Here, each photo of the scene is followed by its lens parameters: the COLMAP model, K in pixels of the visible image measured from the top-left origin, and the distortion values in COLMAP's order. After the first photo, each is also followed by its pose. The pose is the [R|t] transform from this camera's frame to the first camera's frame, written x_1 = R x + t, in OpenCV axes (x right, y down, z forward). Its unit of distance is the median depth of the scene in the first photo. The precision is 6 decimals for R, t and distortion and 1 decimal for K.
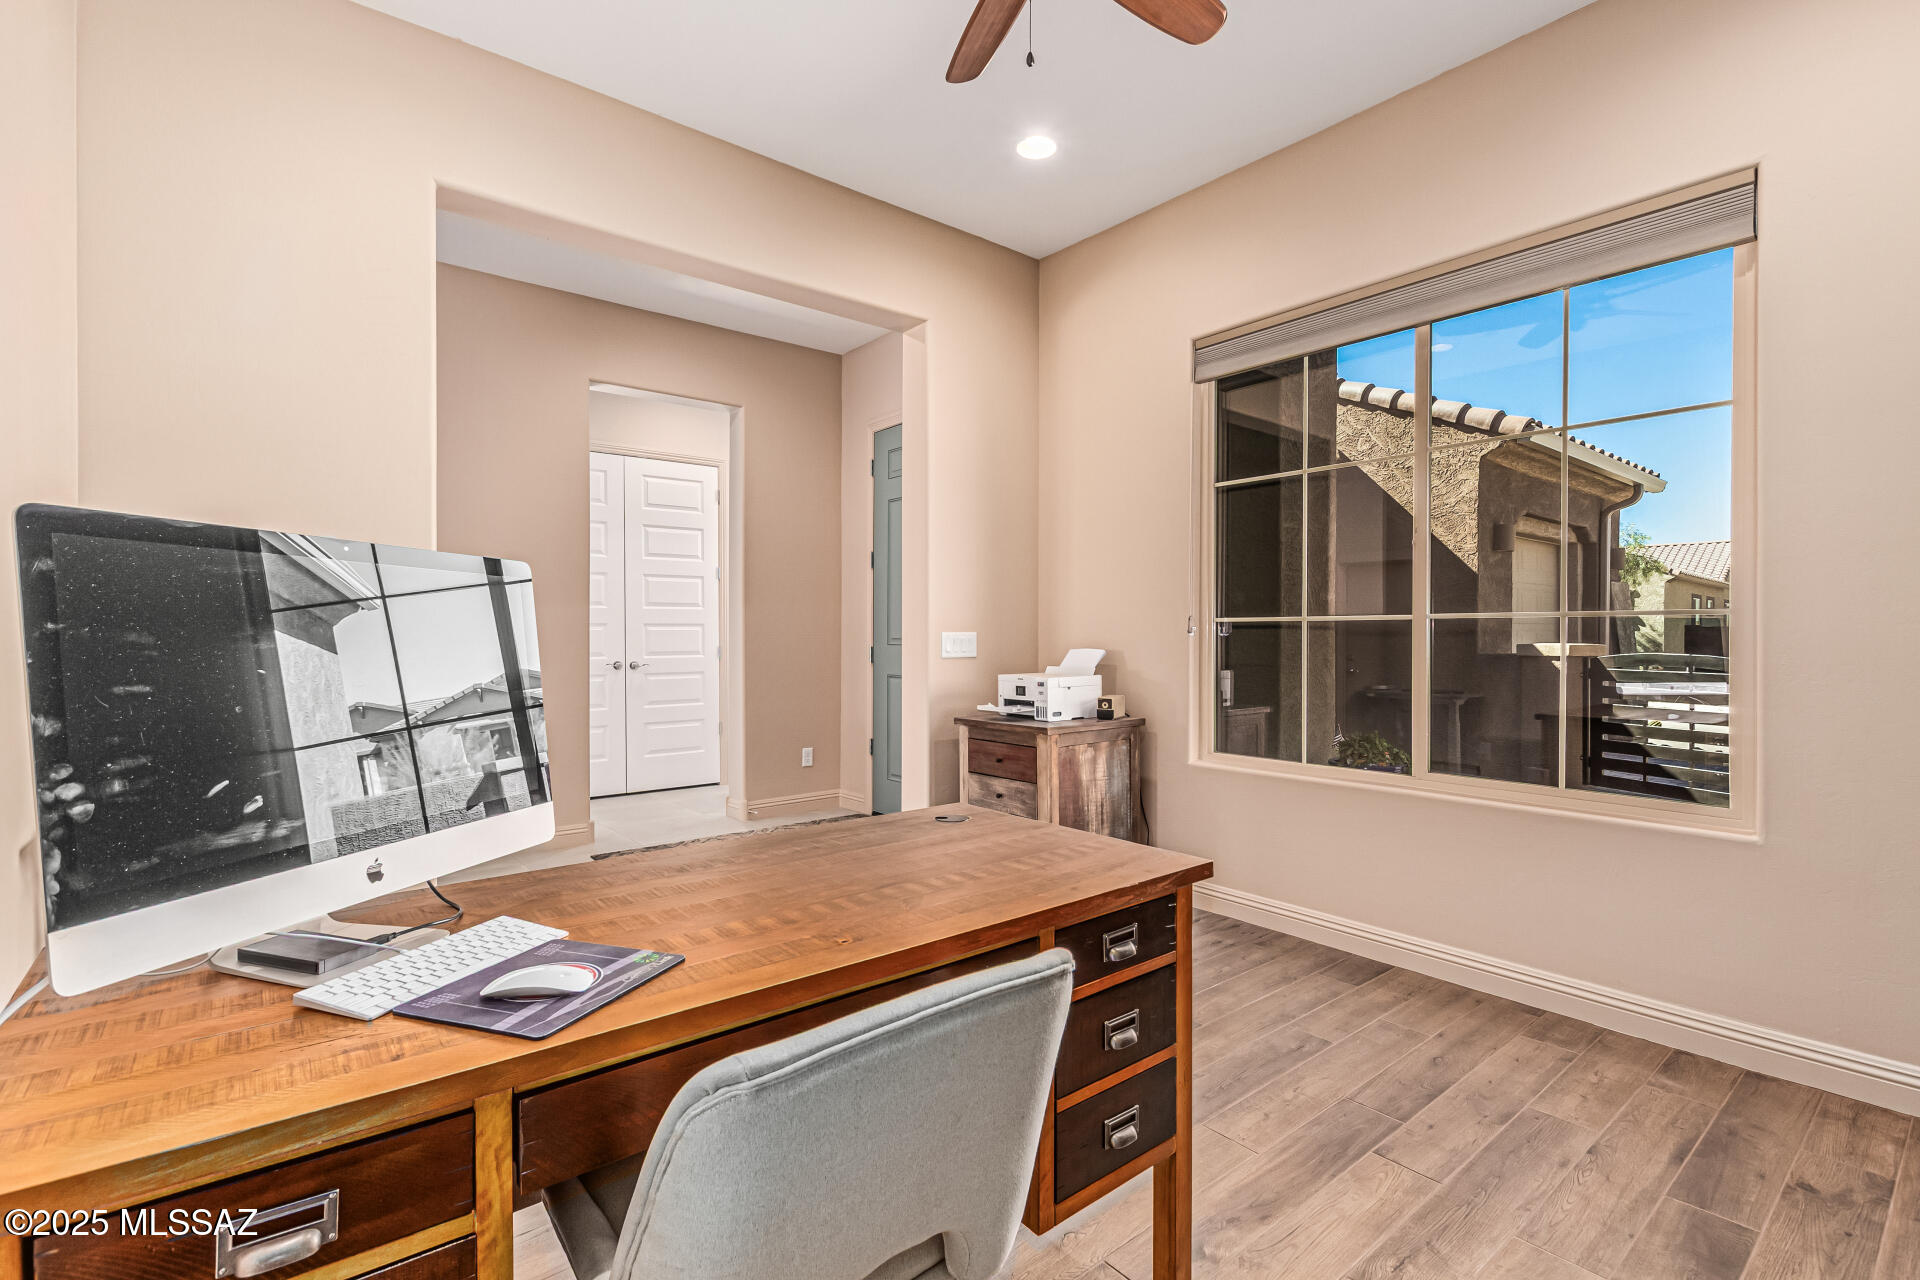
lens RADIAL K [[868.6, 0, 959.5], [0, 868.6, 638.1], [0, 0, 1]] dist [0.010311, -0.004926]
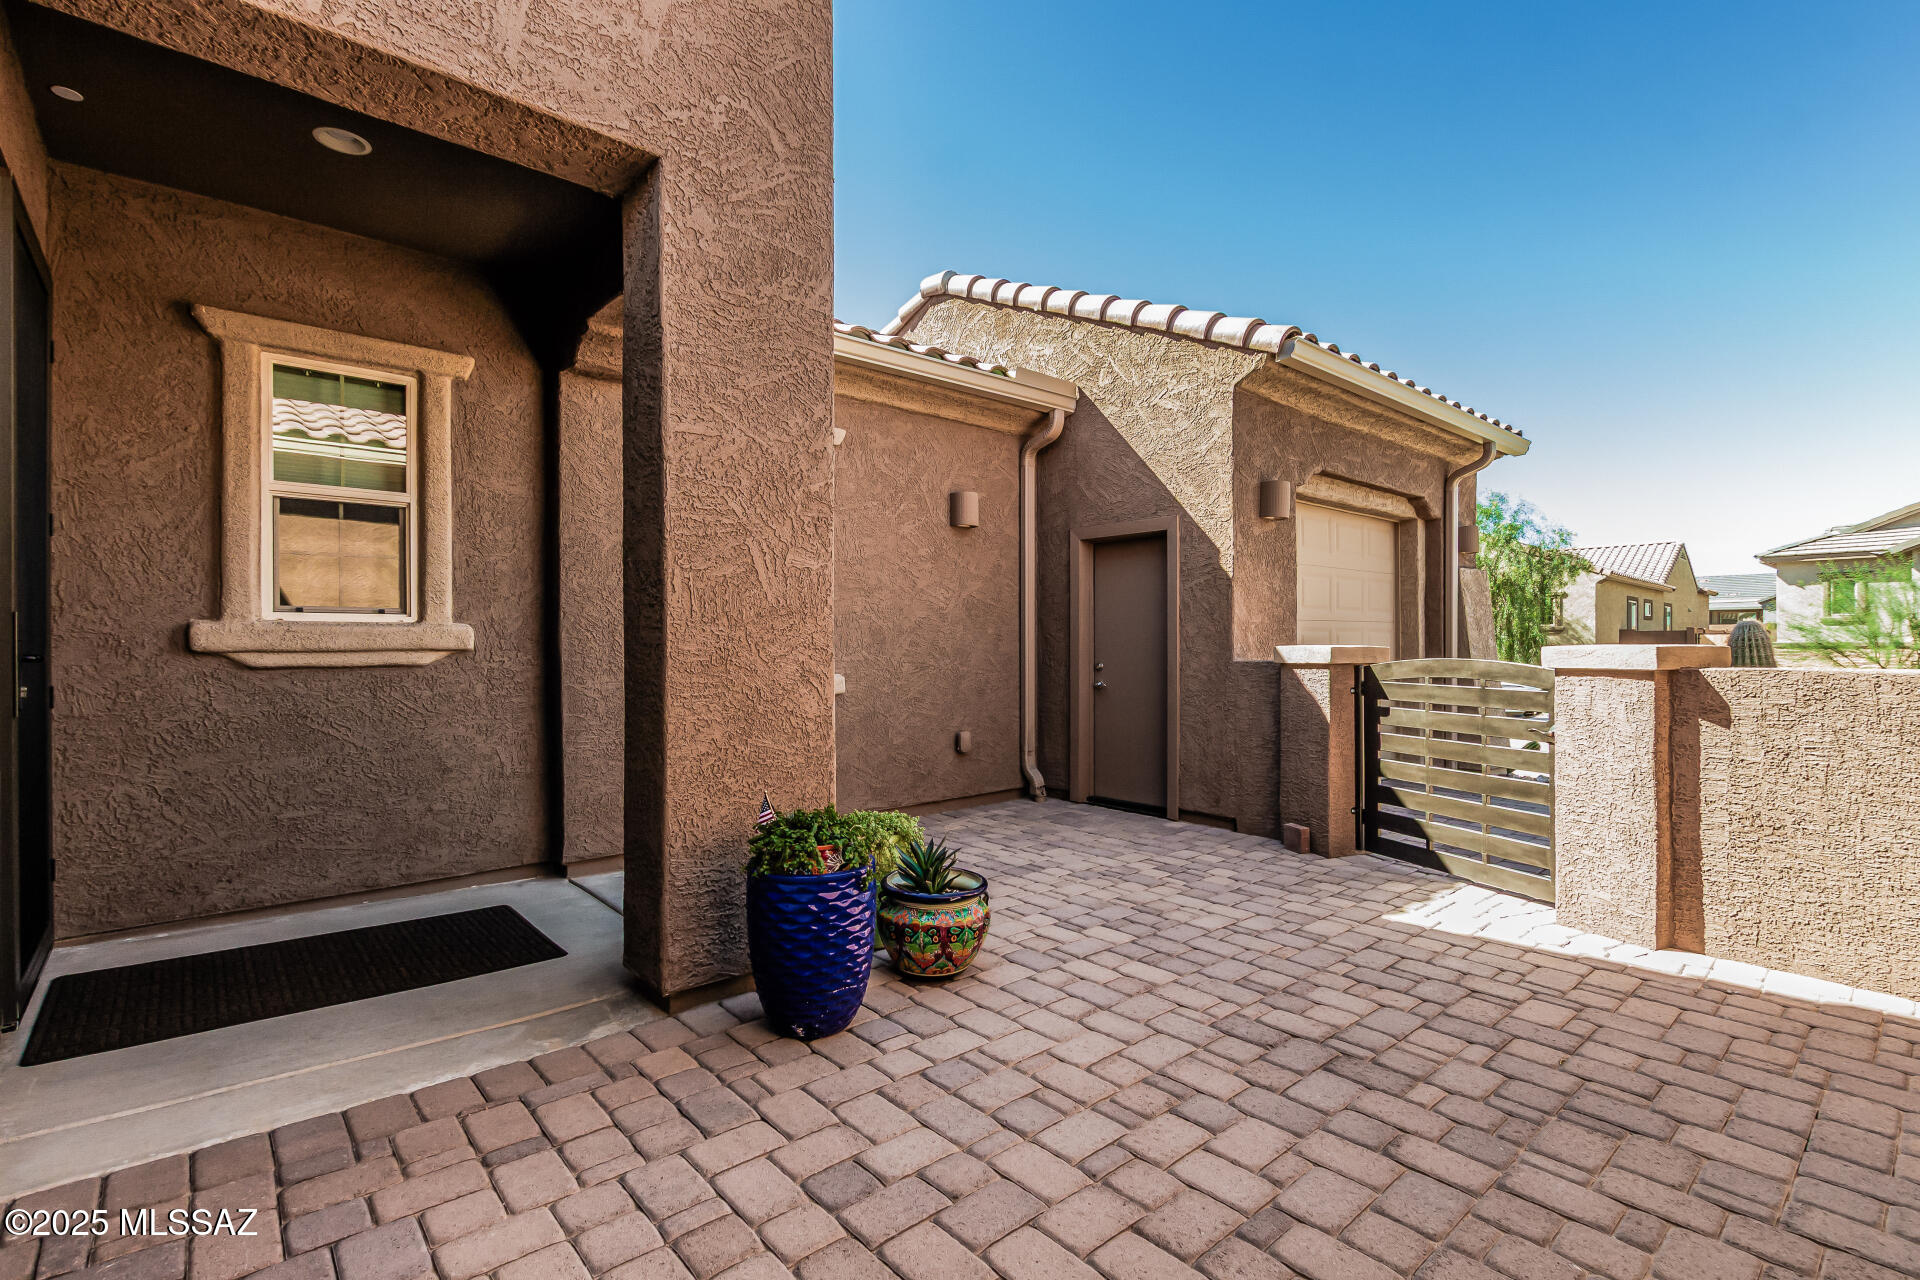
lens RADIAL K [[868.6, 0, 961.2], [0, 868.6, 646.2], [0, 0, 1]] dist [0.010311, -0.004926]
pose [[0.999593, -0.004275, 0.028208, 0.328611], [0.004308, 0.999990, -0.001119, 0.005294], [-0.028203, 0.001240, 0.999601, 0.274045]]
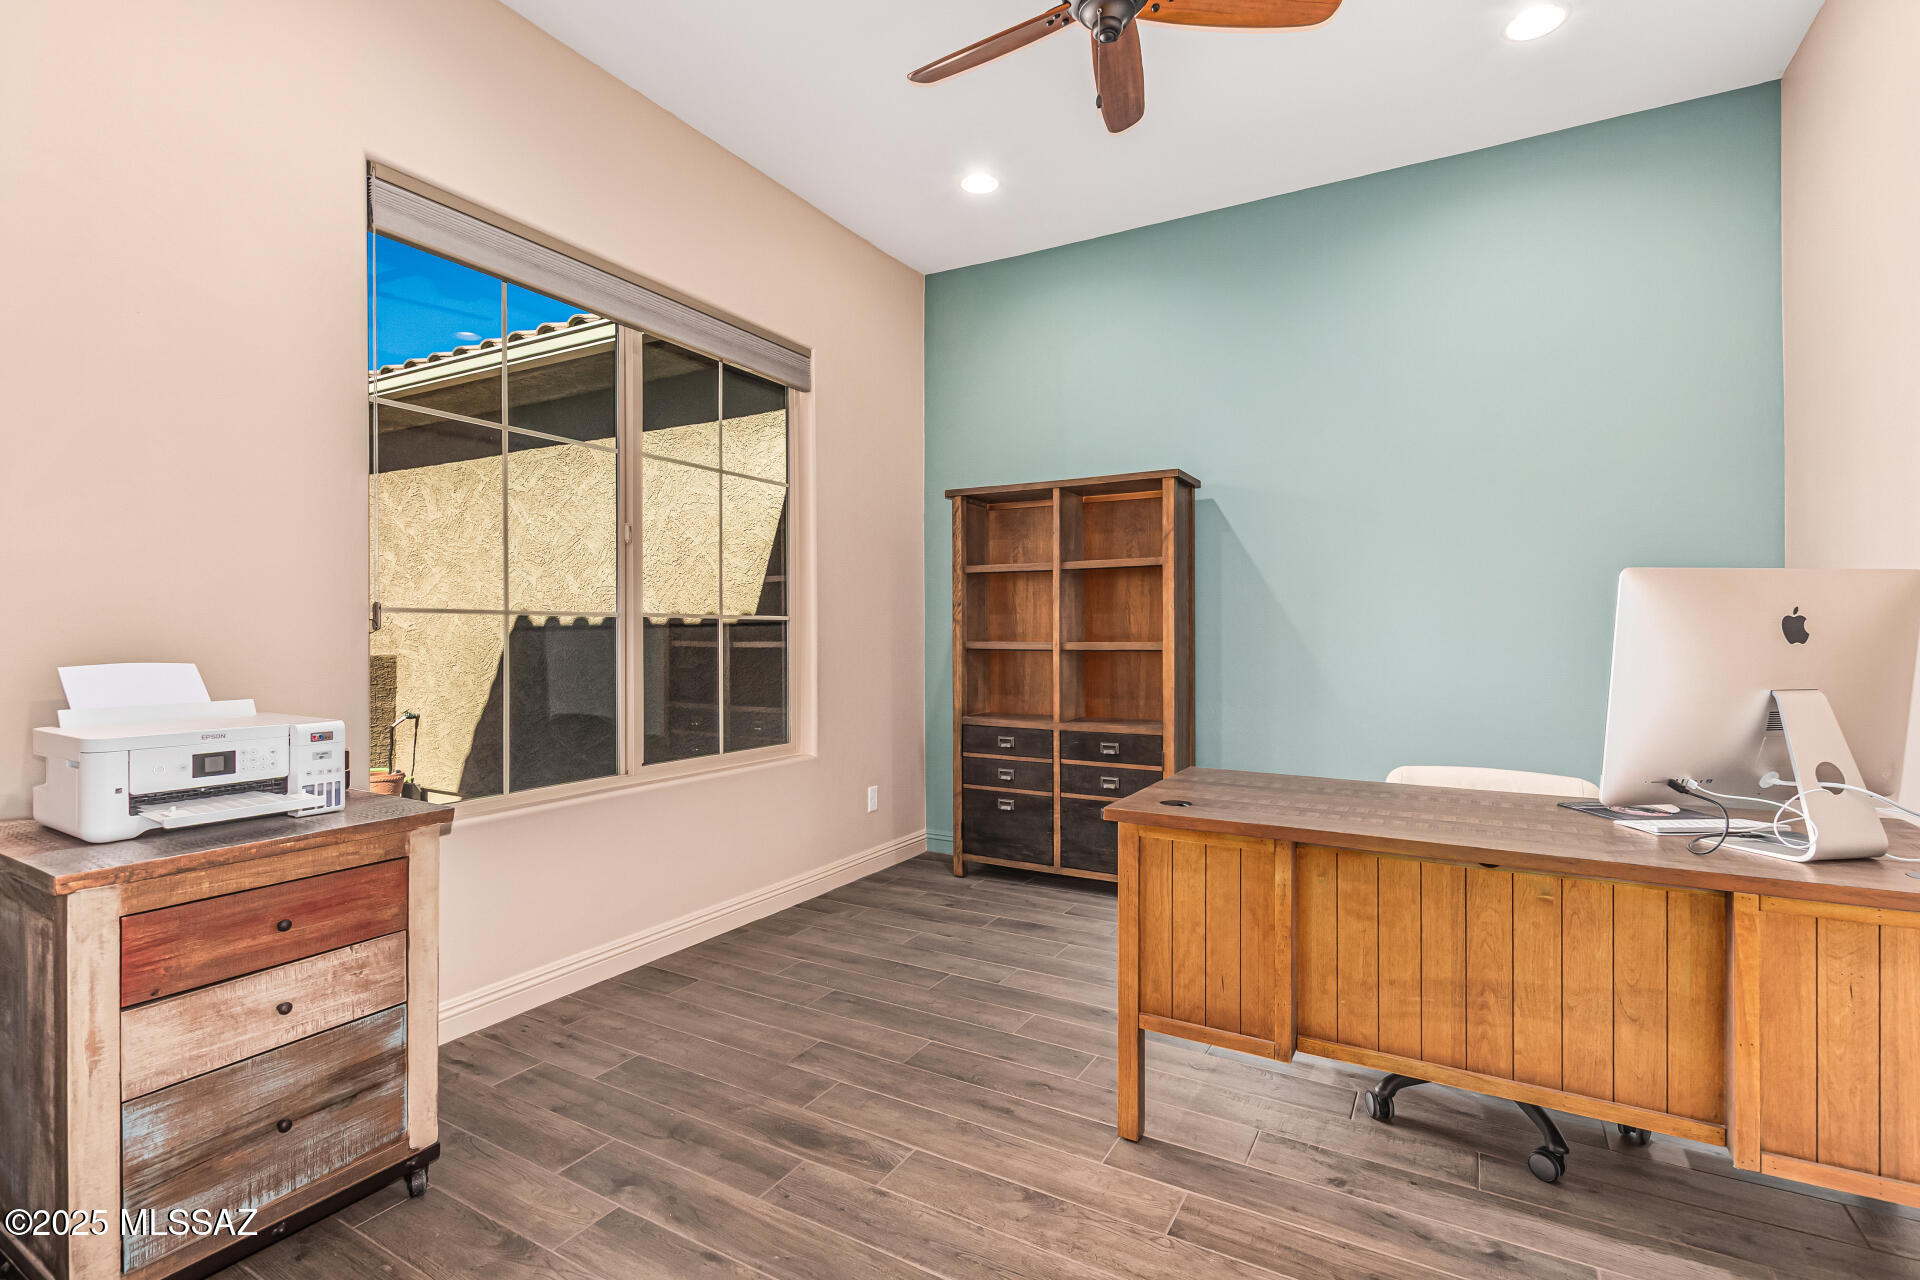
lens RADIAL K [[868.6, 0, 964.4], [0, 868.6, 640.0], [0, 0, 1]] dist [0.010311, -0.004926]
pose [[-0.355334, -0.000662, 0.934739, -0.569284], [0.004377, 0.999988, 0.002372, 0.001749], [-0.934729, 0.004934, -0.355327, 1.012019]]
